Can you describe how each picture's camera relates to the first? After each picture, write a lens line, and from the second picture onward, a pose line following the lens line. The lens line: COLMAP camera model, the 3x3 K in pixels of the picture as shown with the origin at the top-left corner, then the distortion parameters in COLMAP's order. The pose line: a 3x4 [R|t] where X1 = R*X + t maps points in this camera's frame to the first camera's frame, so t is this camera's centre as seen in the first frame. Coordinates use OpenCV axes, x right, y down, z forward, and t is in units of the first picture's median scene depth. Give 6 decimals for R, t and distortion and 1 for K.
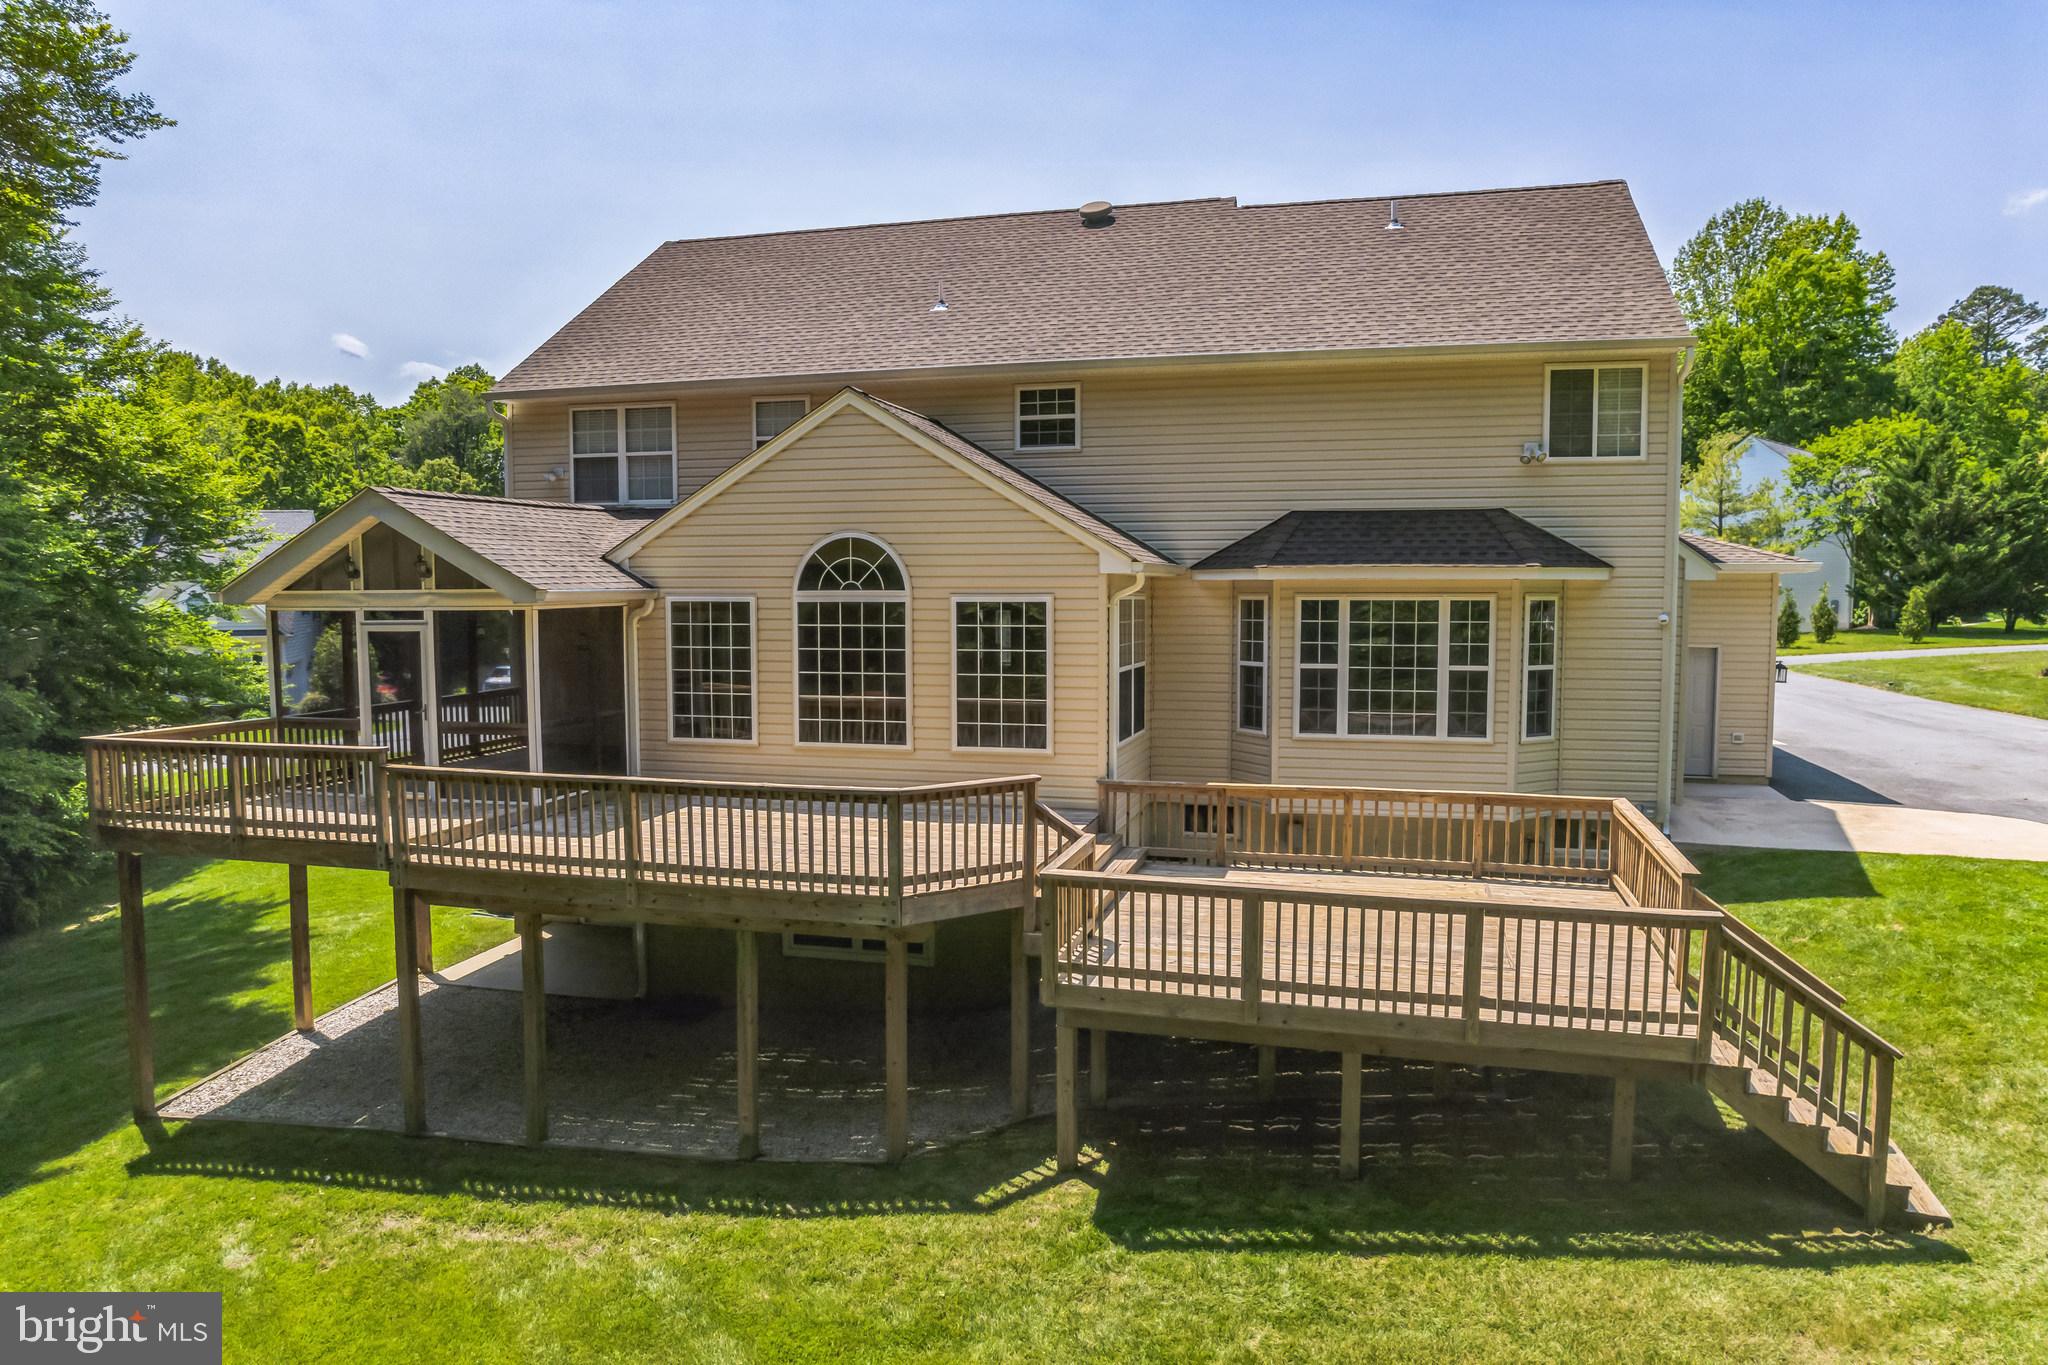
lens RADIAL K [[1303.8, 0, 1042.6], [0, 1303.8, 690.7], [0, 0, 1]] dist [-0.081010, 0.068006]
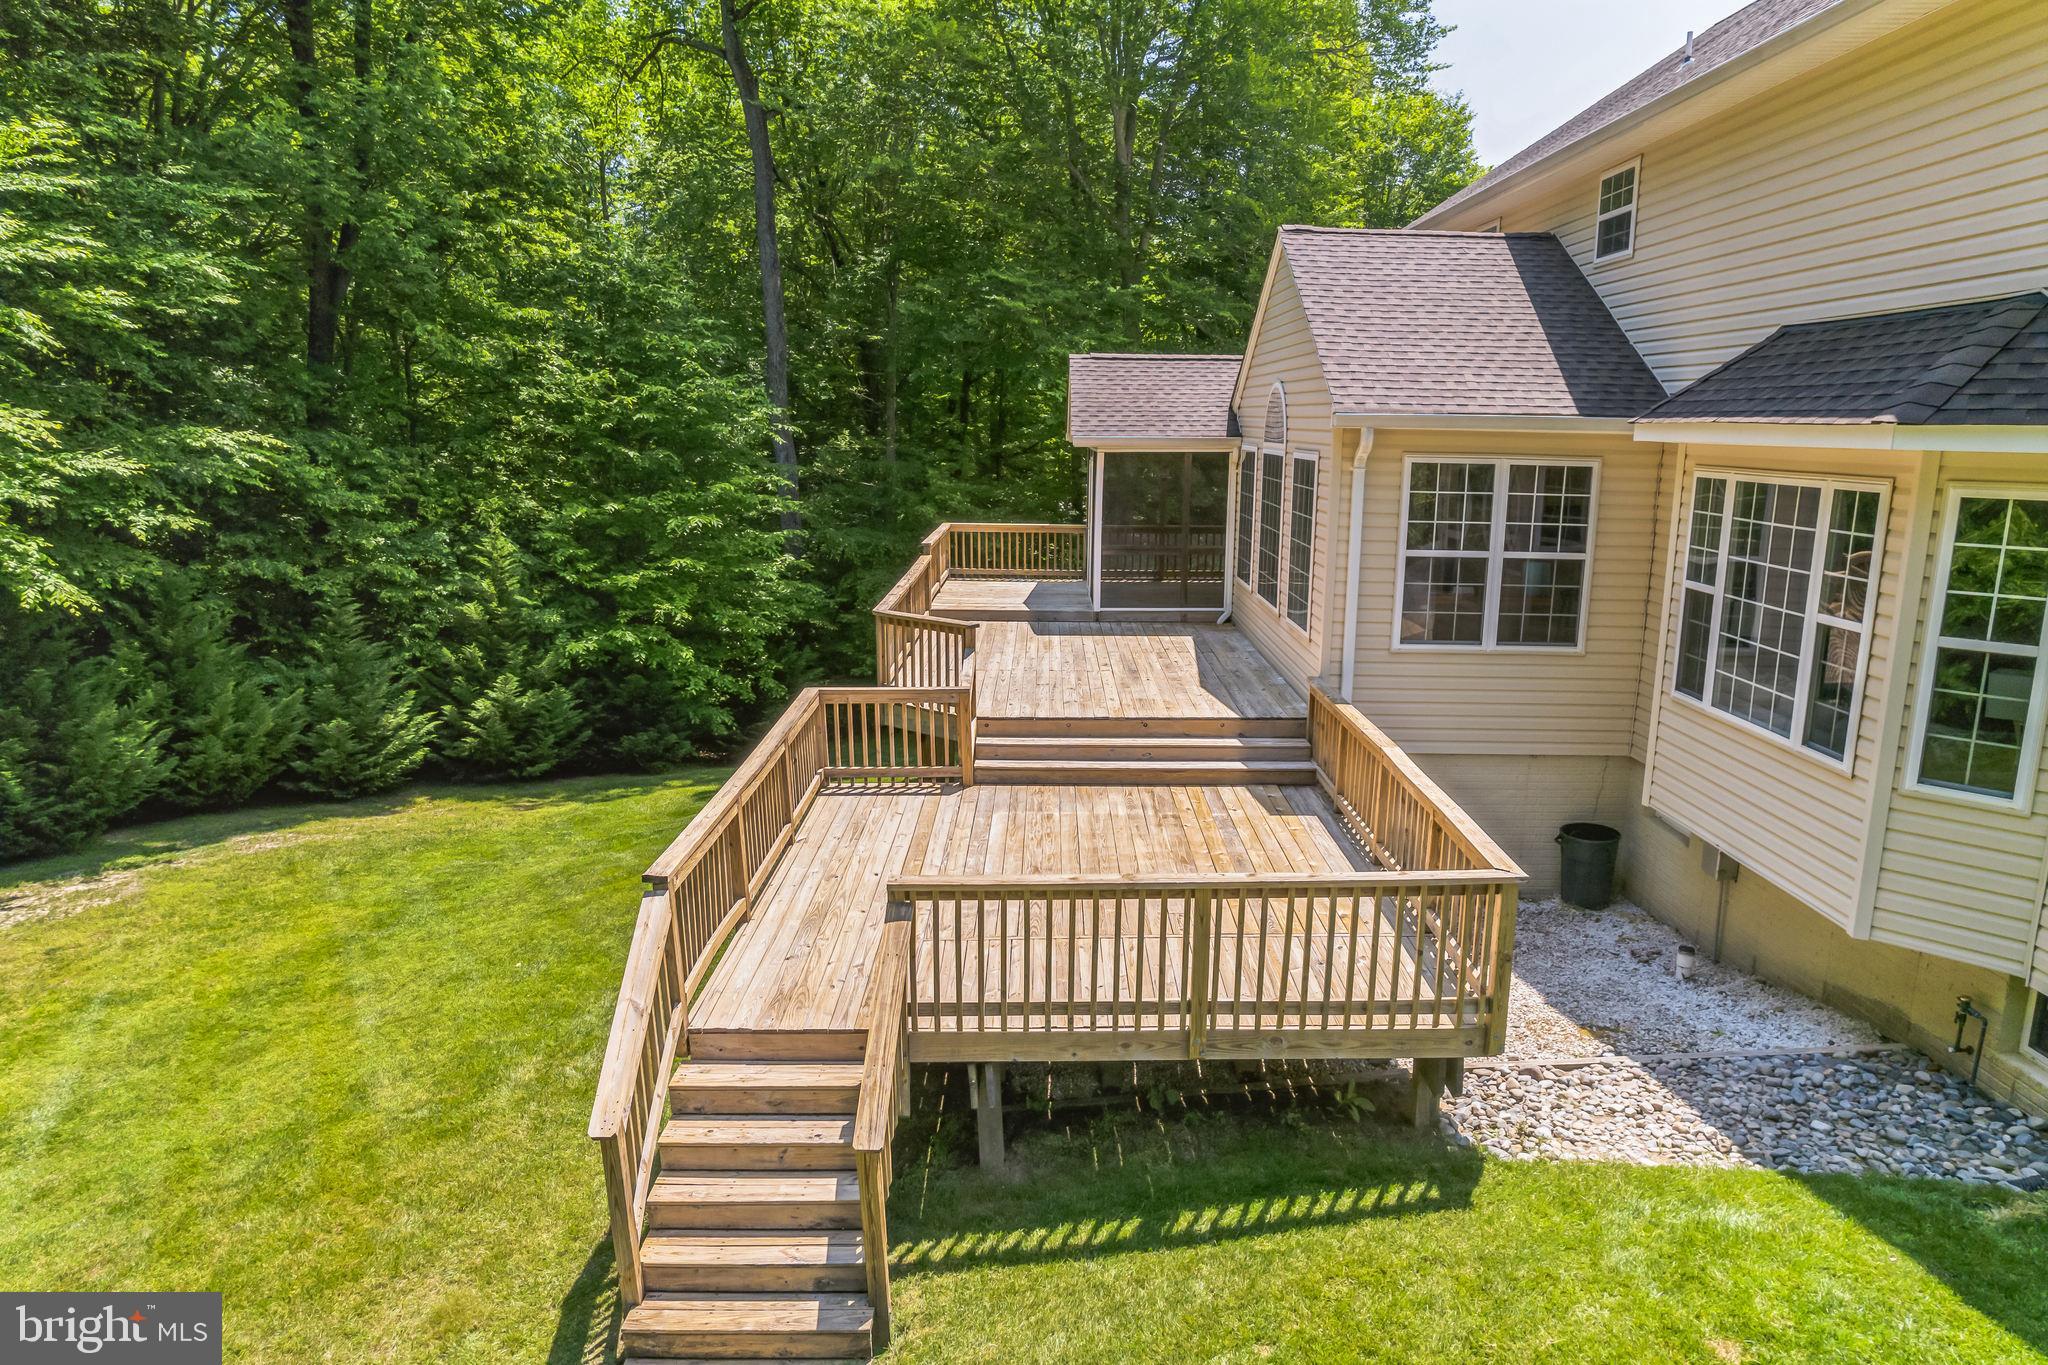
lens RADIAL K [[1303.8, 0, 1042.6], [0, 1303.8, 690.7], [0, 0, 1]] dist [-0.081010, 0.068006]
pose [[0.259266, 0.199760, -0.944922, 0.731497], [-0.081589, 0.979409, 0.184664, -0.058705], [0.962354, 0.029218, 0.270226, 0.556236]]
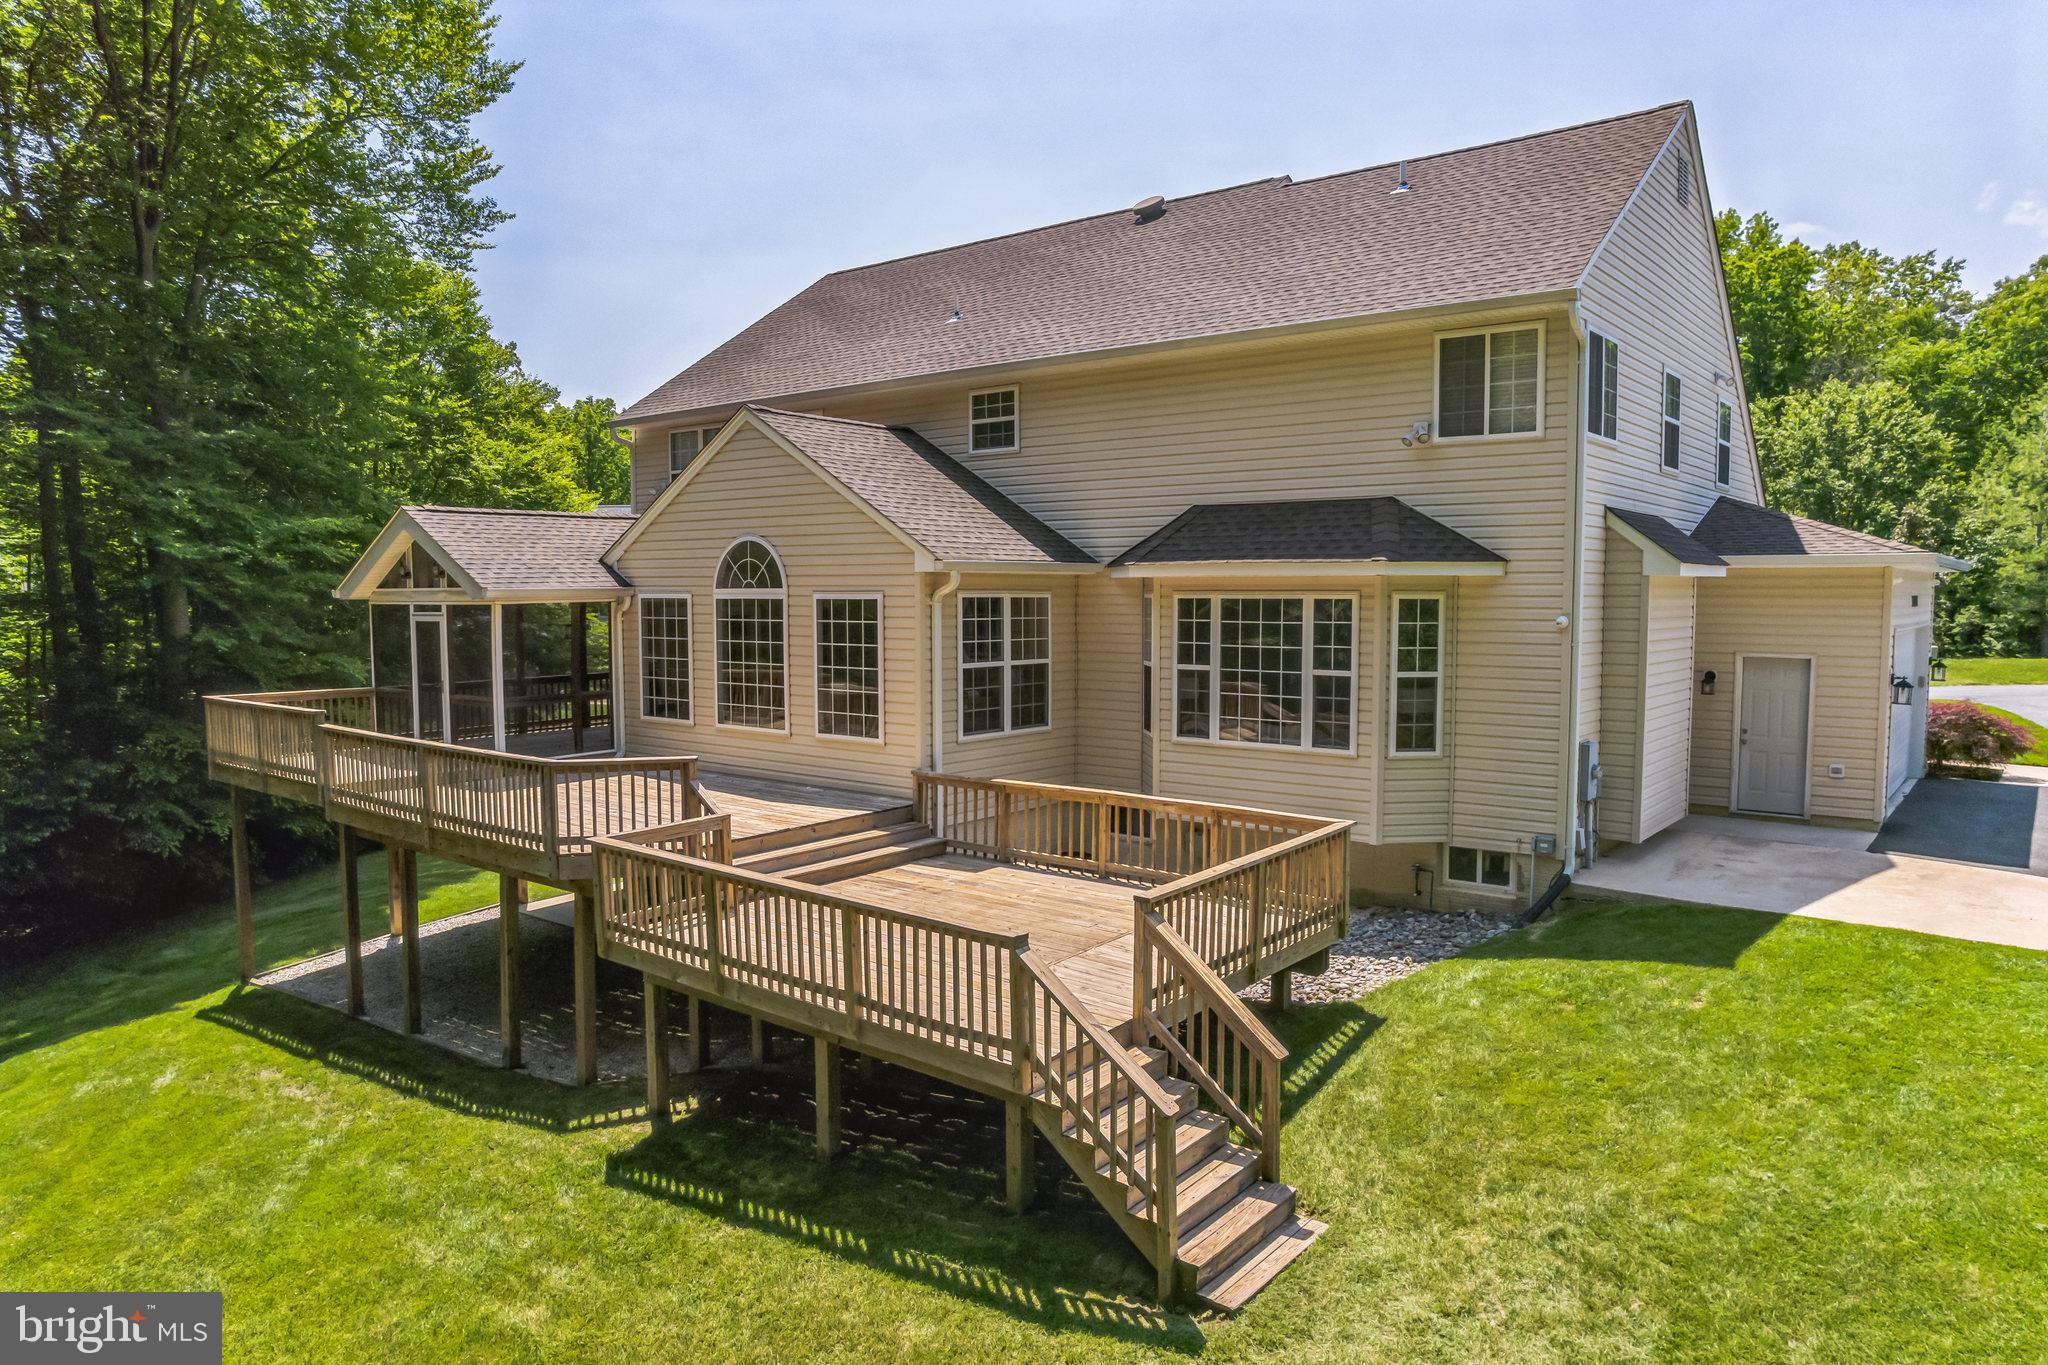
lens RADIAL K [[1303.8, 0, 1042.6], [0, 1303.8, 690.7], [0, 0, 1]] dist [-0.081010, 0.068006]
pose [[0.919226, 0.030721, -0.392530, 0.500711], [-0.030155, 0.999516, 0.007609, -0.005768], [0.392574, 0.004842, 0.919708, 0.077241]]
